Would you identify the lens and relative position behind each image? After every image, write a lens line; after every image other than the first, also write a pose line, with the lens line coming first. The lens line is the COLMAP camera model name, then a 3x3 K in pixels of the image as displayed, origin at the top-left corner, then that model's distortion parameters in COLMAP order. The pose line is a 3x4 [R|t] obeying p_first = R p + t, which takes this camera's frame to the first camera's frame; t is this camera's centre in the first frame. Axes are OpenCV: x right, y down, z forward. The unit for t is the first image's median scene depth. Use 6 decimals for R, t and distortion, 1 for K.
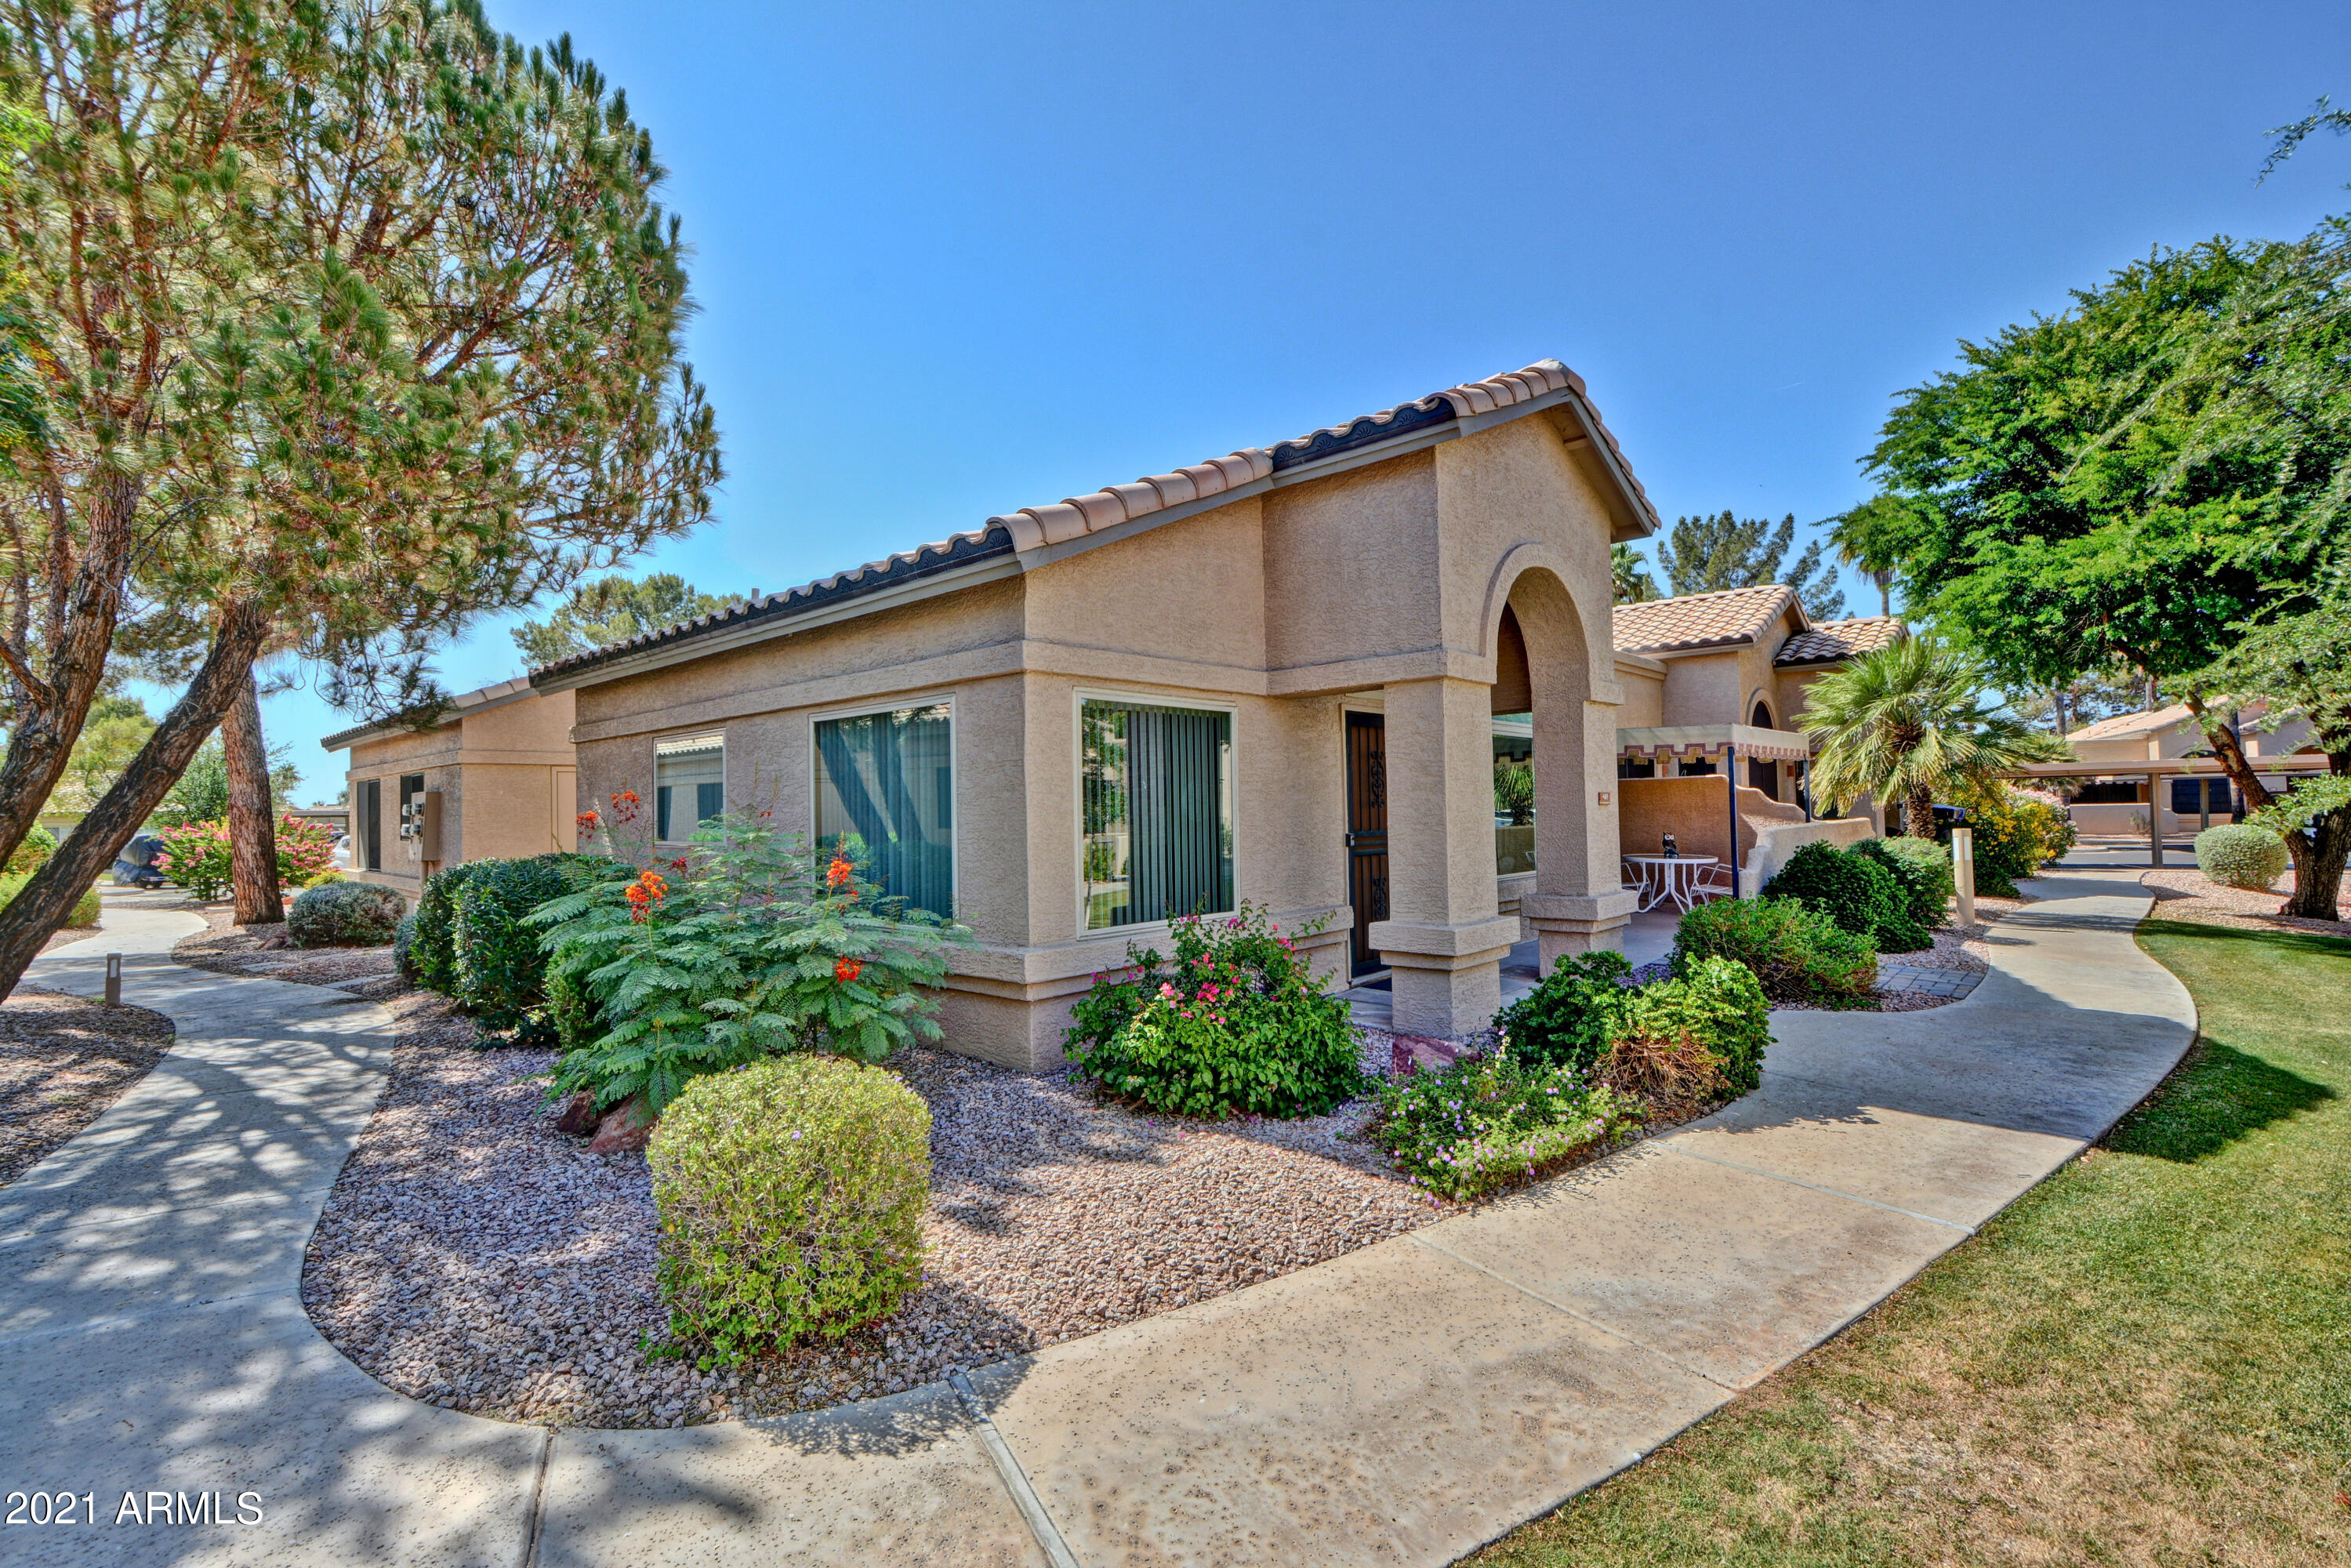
lens RADIAL K [[1013.2, 0, 1235.3], [0, 1013.2, 781.5], [0, 0, 1]] dist [0.000289, 0.000035]
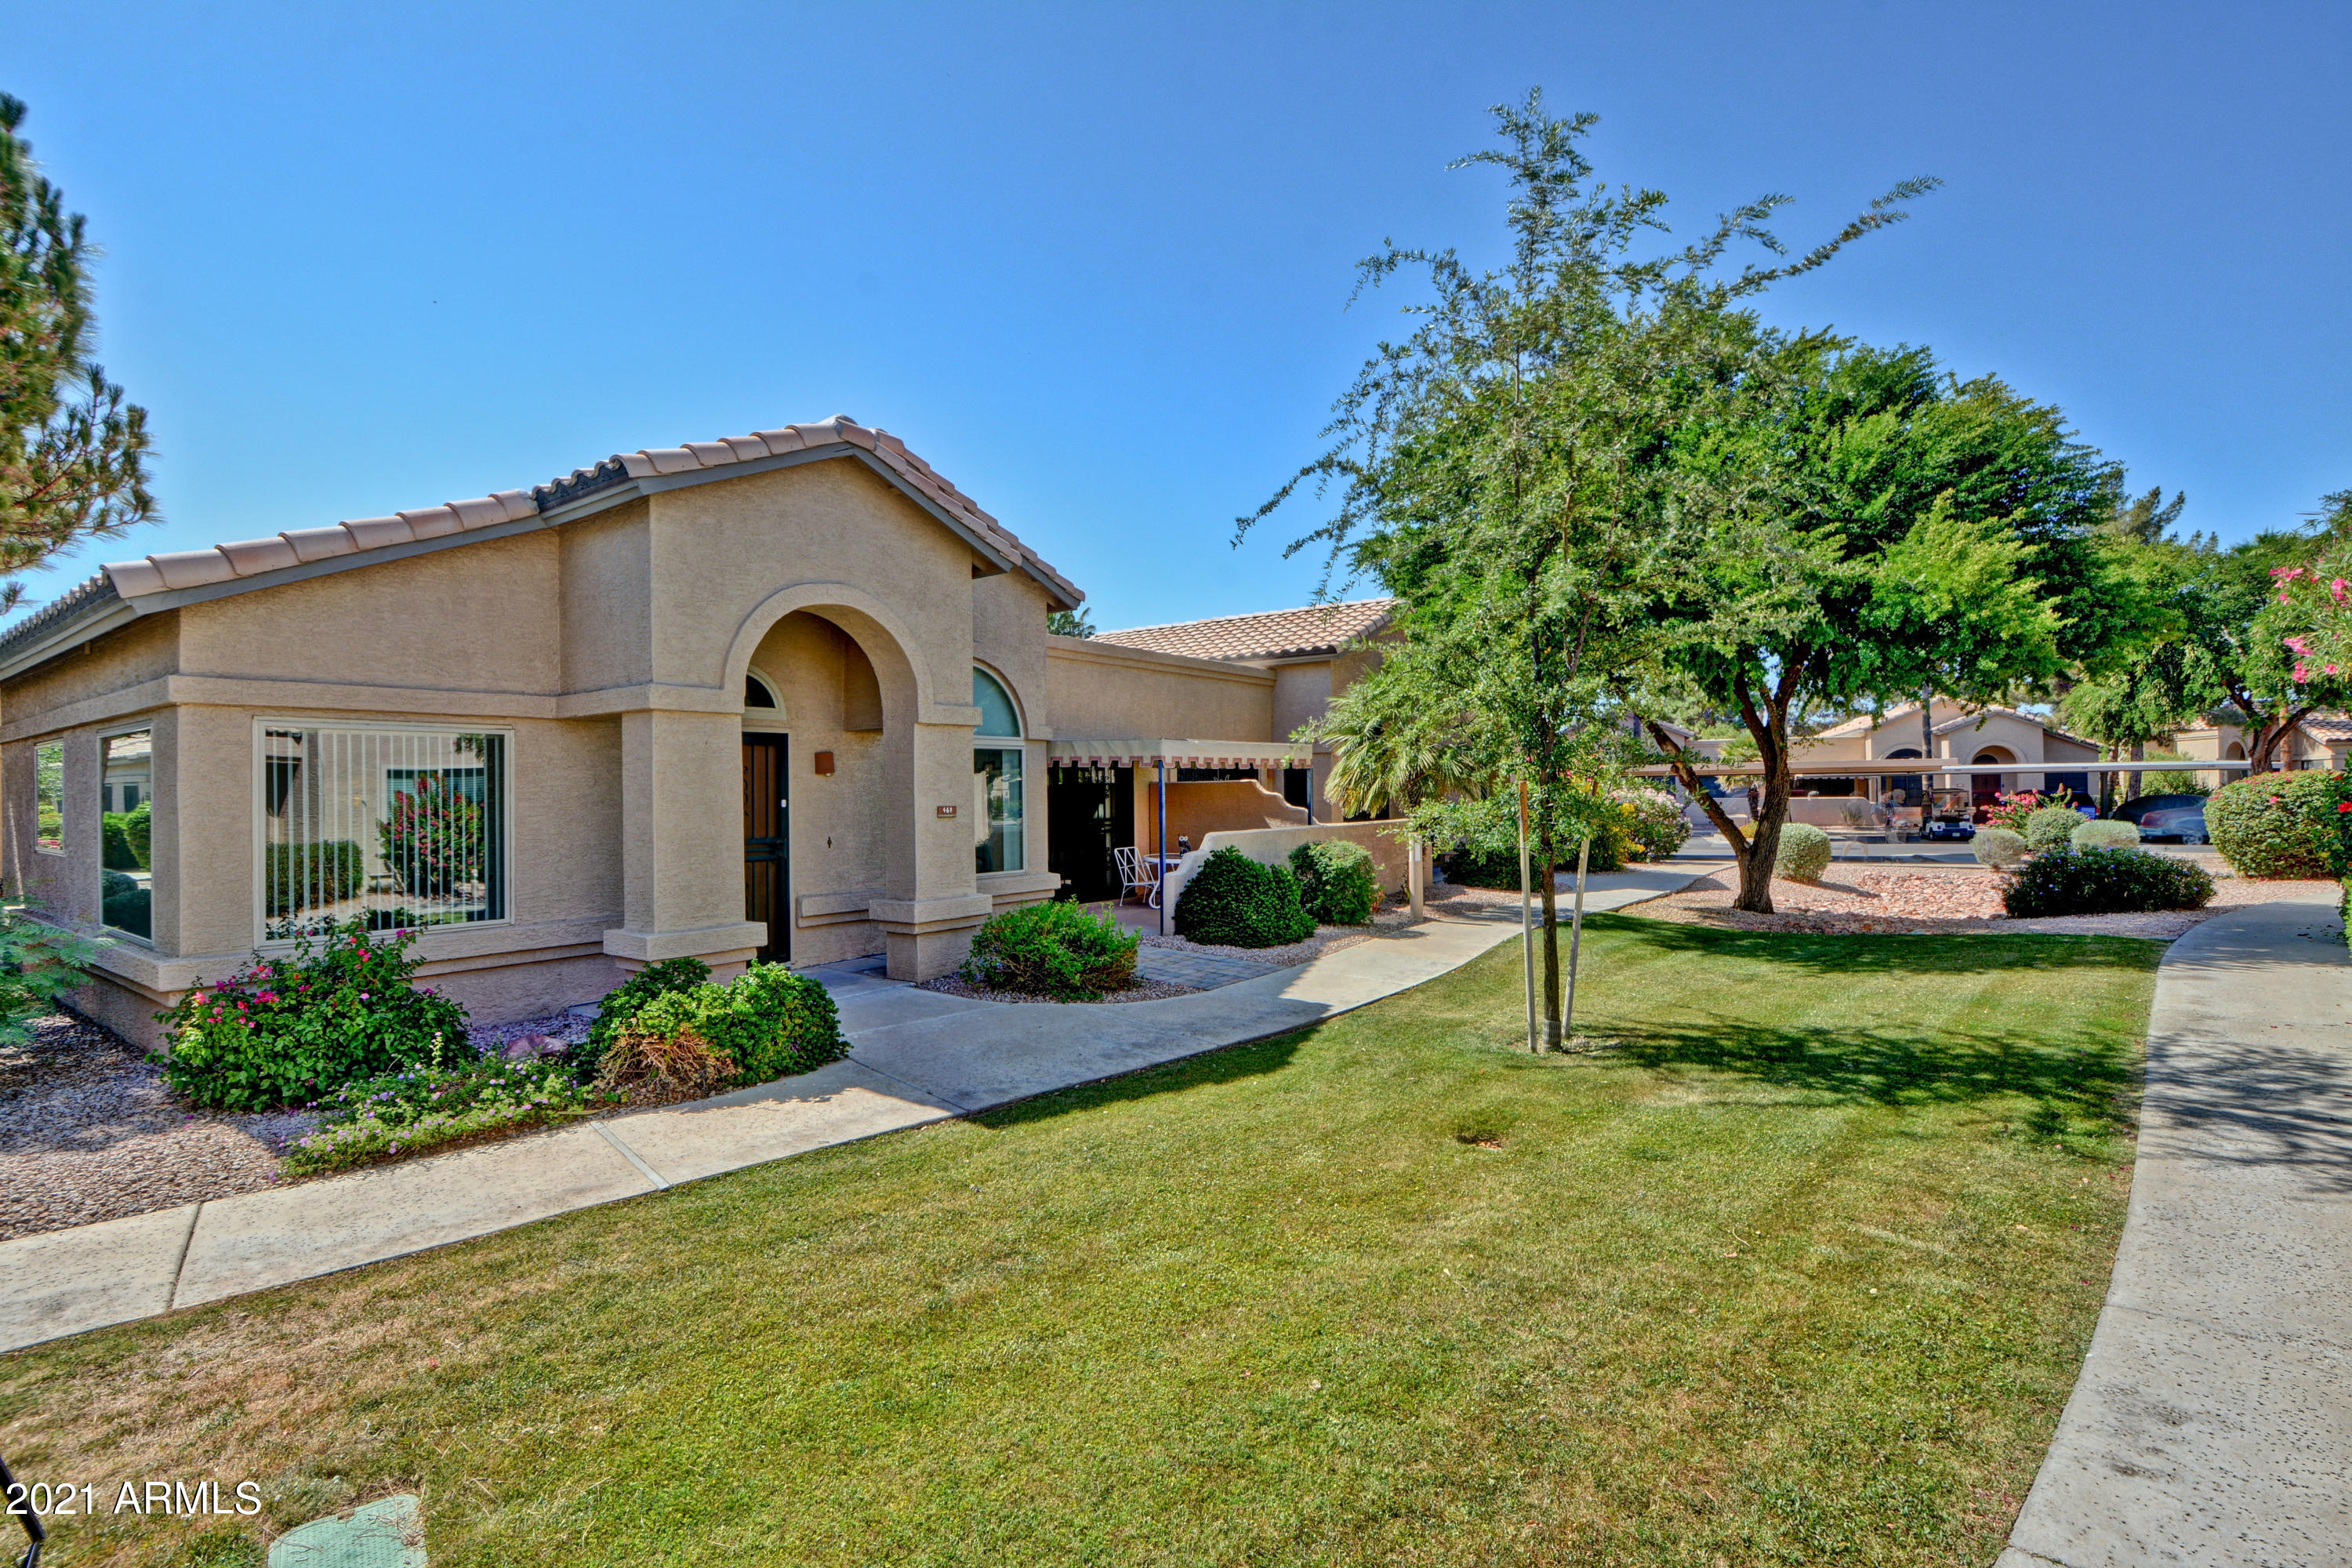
lens RADIAL K [[1027.2, 0, 1212.0], [0, 1027.2, 782.6], [0, 0, 1]] dist [0.002235, 0.000354]
pose [[0.995480, 0.006481, 0.094752, 0.626659], [-0.008212, 0.999806, 0.017891, -0.042261], [-0.094618, -0.018588, 0.995340, -0.158495]]
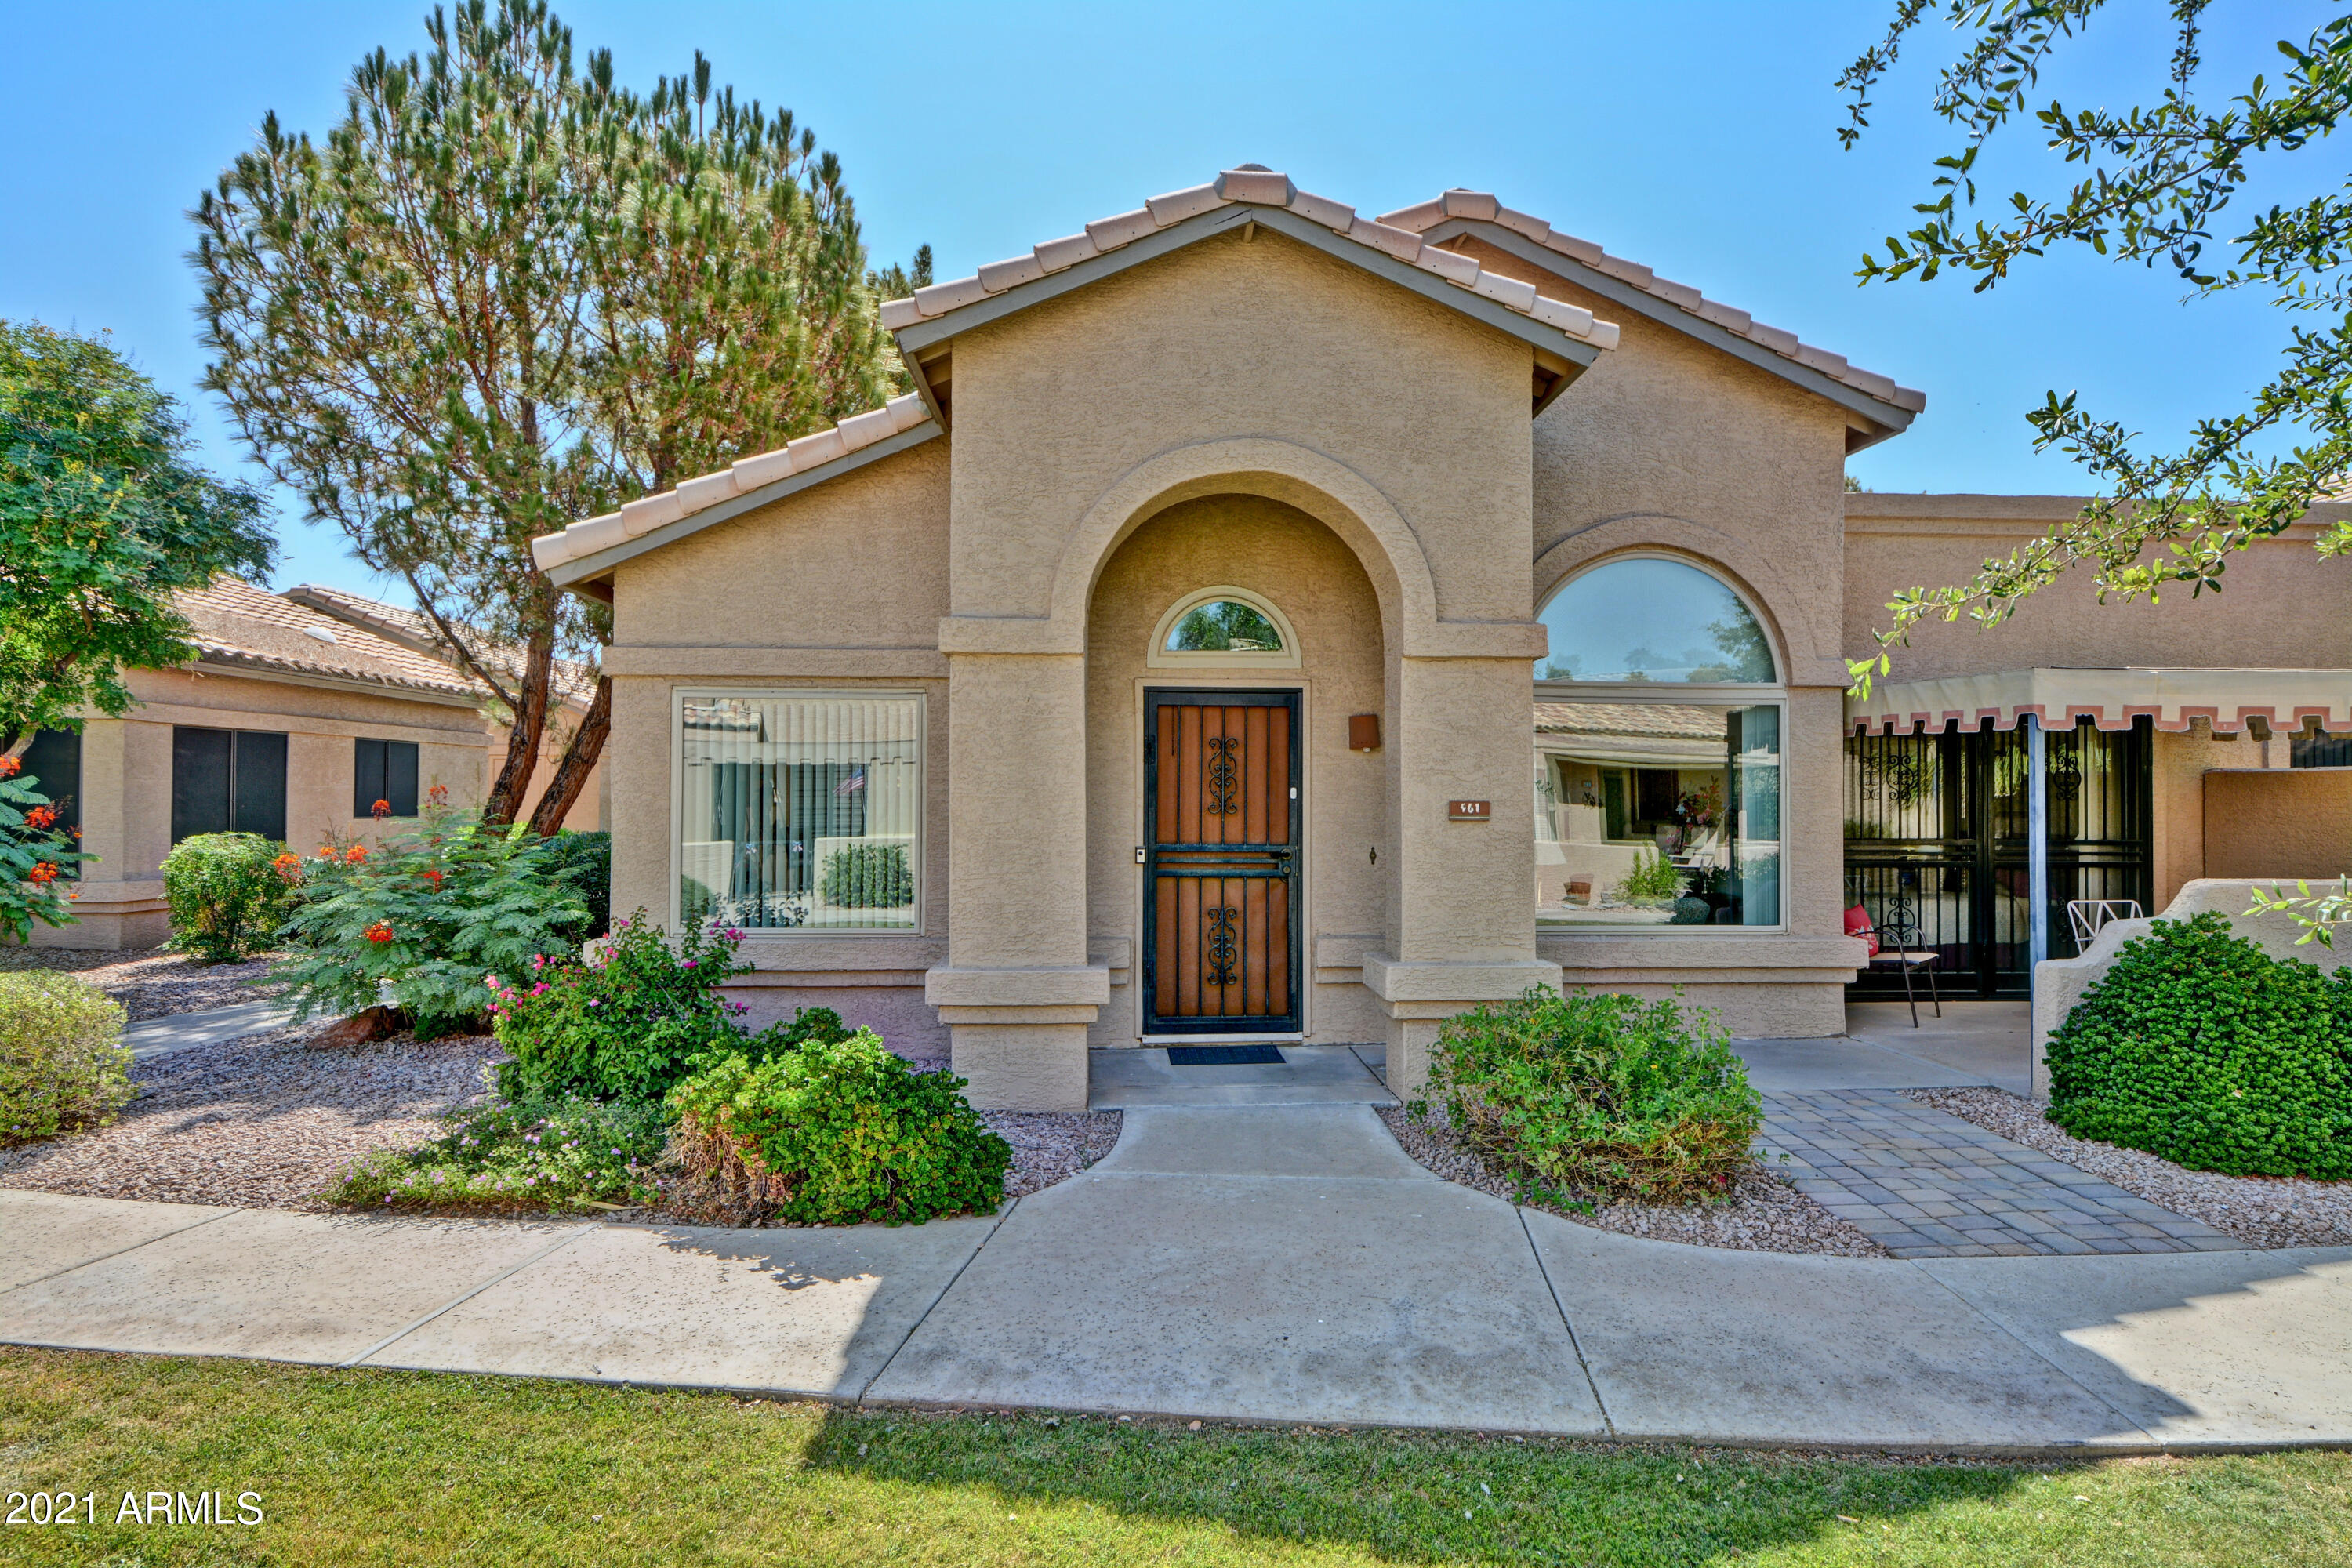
lens RADIAL K [[1340.2, 0, 1173.1], [0, 1340.2, 773.7], [0, 0, 1]] dist [-0.003779, -0.001500]
pose [[0.708272, 0.010901, -0.705856, 0.950933], [0.001499, 0.999855, 0.016946, -0.022659], [0.705938, -0.013060, 0.708153, 0.347246]]
